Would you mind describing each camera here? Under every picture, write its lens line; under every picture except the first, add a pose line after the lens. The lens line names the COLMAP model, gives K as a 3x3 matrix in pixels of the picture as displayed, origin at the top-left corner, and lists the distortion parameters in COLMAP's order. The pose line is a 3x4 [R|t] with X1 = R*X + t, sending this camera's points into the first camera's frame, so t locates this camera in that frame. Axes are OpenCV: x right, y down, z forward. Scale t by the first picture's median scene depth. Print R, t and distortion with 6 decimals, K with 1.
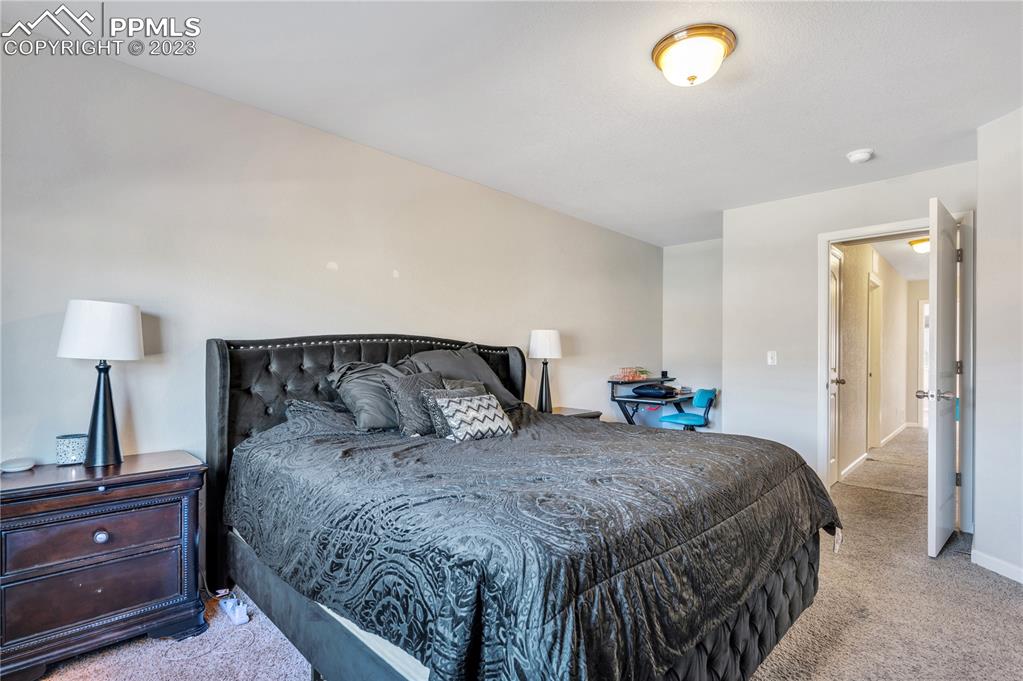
lens RADIAL K [[477.0, 0, 511.0], [0, 477.0, 357.3], [0, 0, 1]] dist [-0.000863, -0.000111]
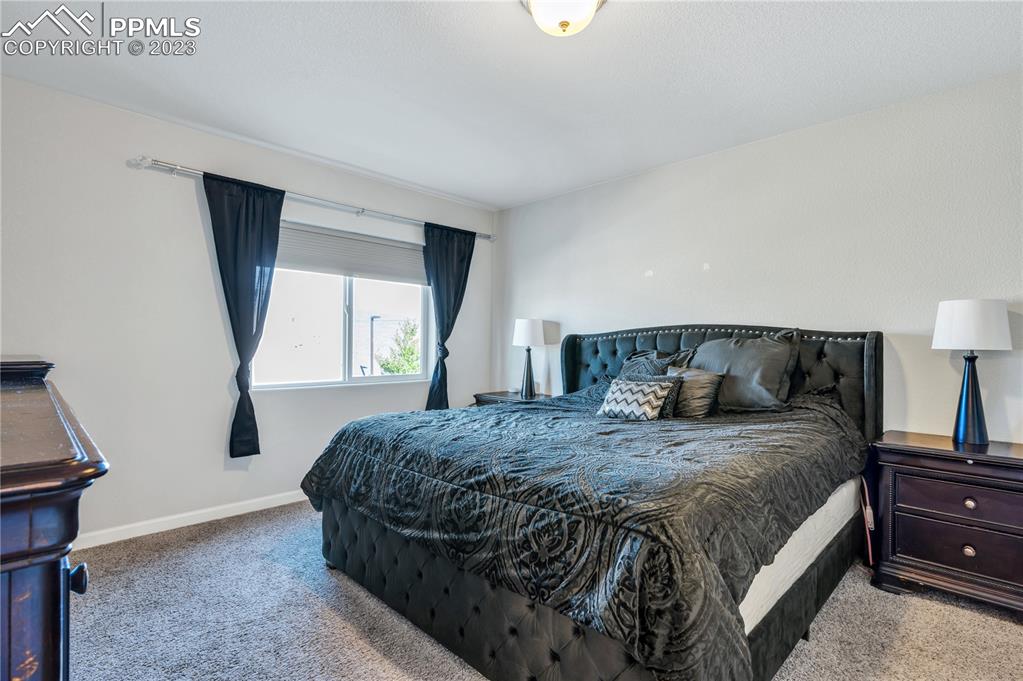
lens RADIAL K [[499.8, 0, 514.8], [0, 499.8, 343.6], [0, 0, 1]] dist [-0.004219, -0.000755]
pose [[-0.005657, -0.001281, -0.999983, 1.014742], [-0.005484, 0.999984, -0.001250, -0.002344], [0.999969, 0.005477, -0.005664, 0.692869]]
